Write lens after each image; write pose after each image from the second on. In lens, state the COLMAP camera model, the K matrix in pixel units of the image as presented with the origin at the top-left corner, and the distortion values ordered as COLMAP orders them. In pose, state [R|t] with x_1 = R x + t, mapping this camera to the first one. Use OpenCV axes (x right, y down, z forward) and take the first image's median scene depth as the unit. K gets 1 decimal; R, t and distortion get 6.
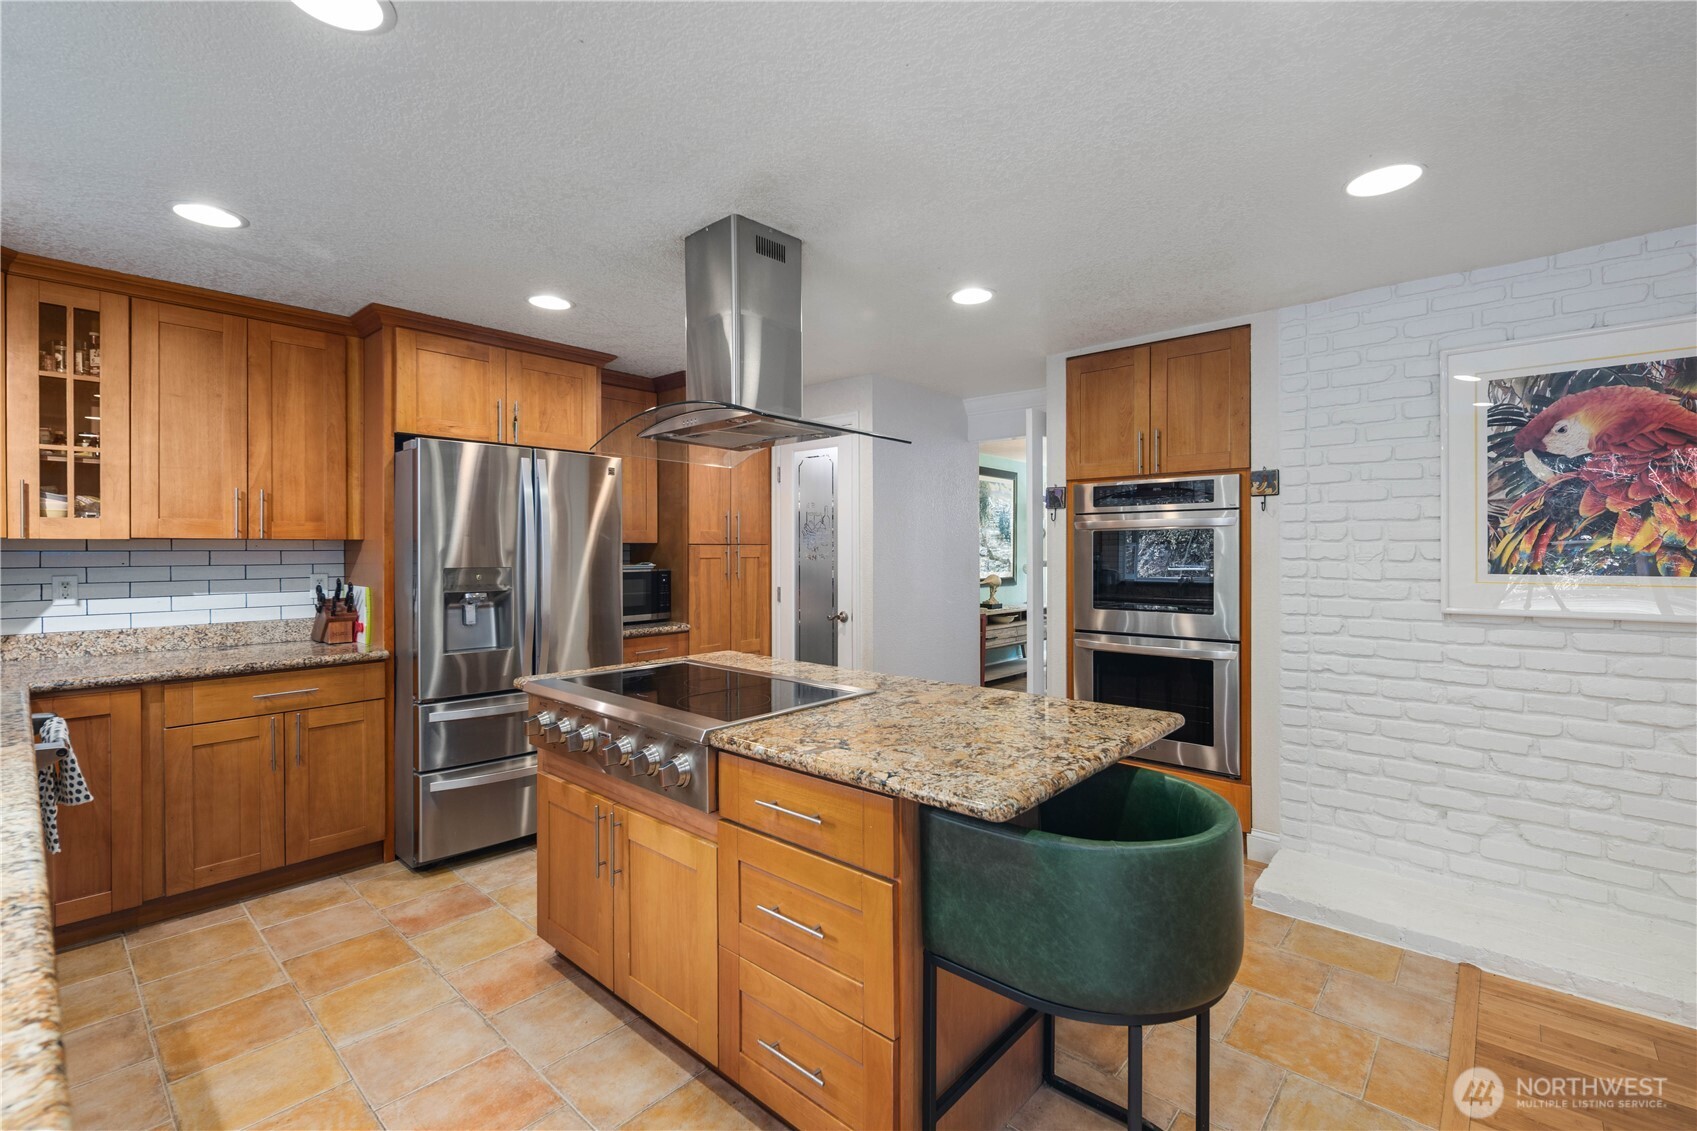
lens RADIAL K [[744.6, 0, 846.2], [0, 744.6, 554.2], [0, 0, 1]] dist [0.001469, 0.000141]
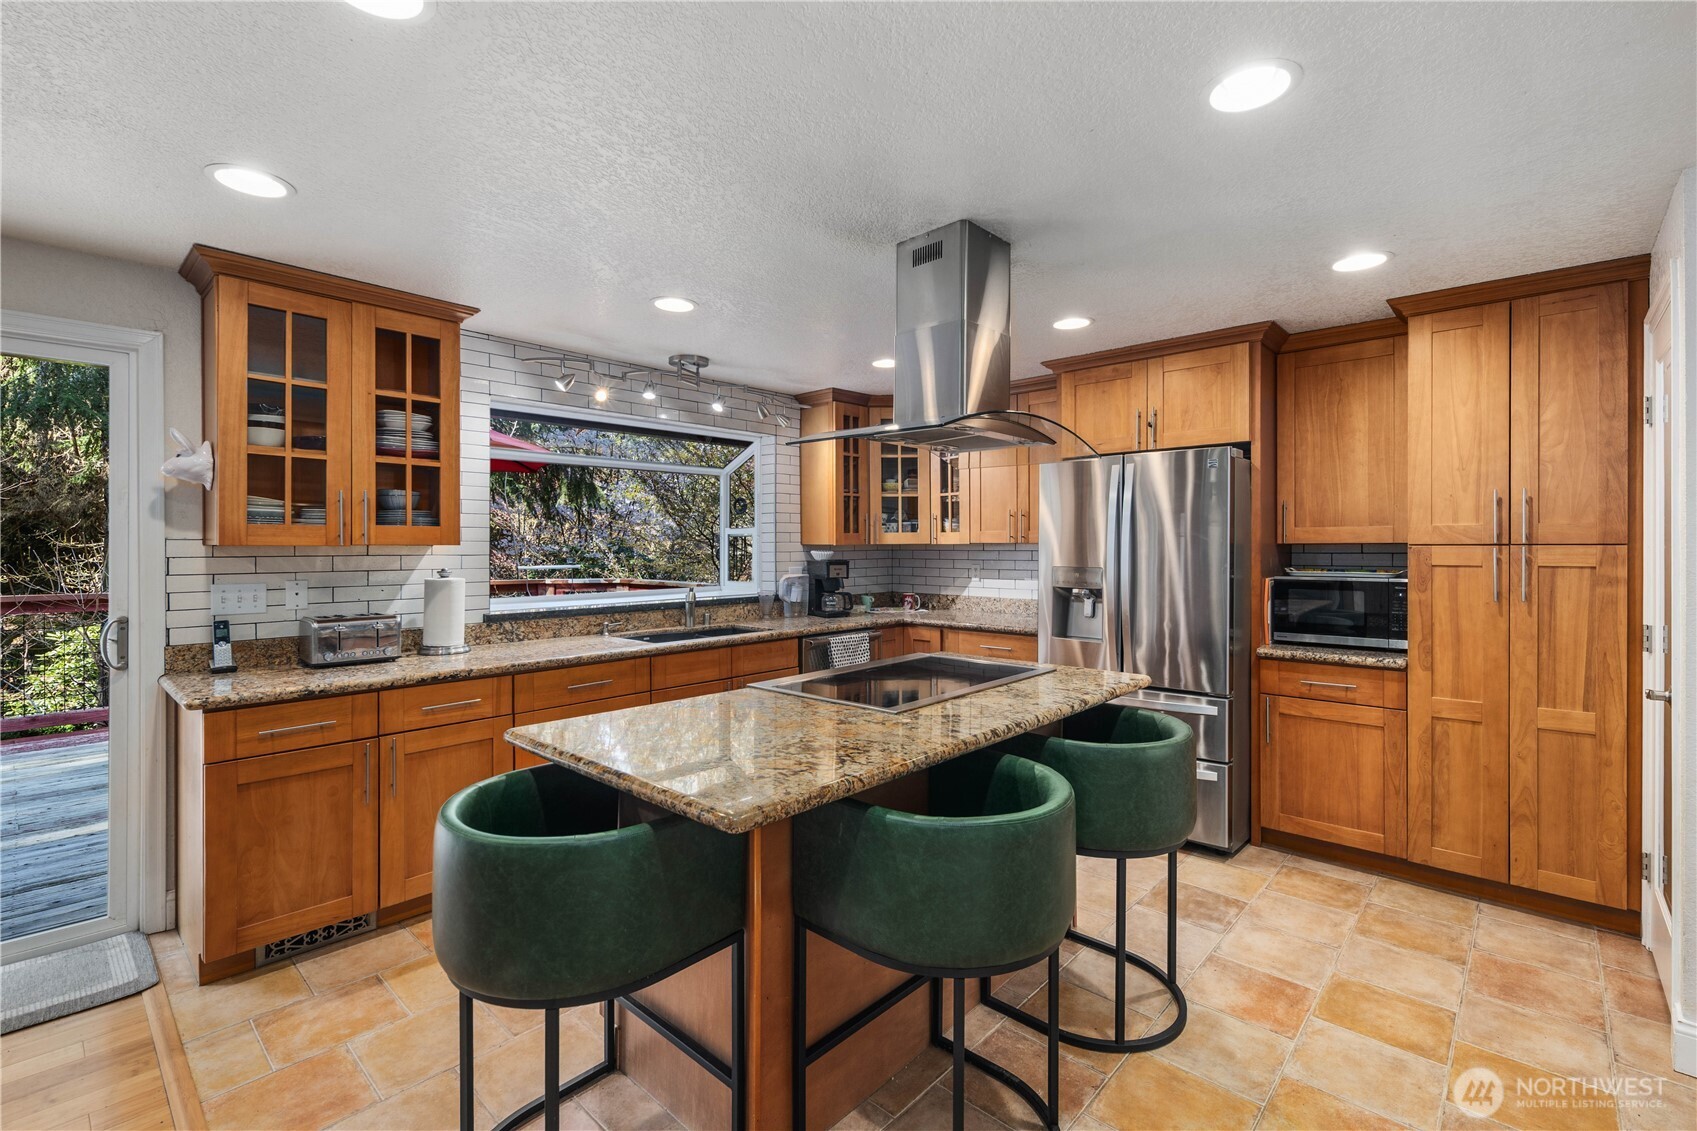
lens RADIAL K [[744.6, 0, 846.8], [0, 744.6, 553.6], [0, 0, 1]] dist [0.001469, 0.000141]
pose [[-0.019536, 0.010951, -0.999749, 0.713711], [-0.004702, 0.999928, 0.011045, -0.014901], [0.999798, 0.004917, -0.019483, 0.718942]]
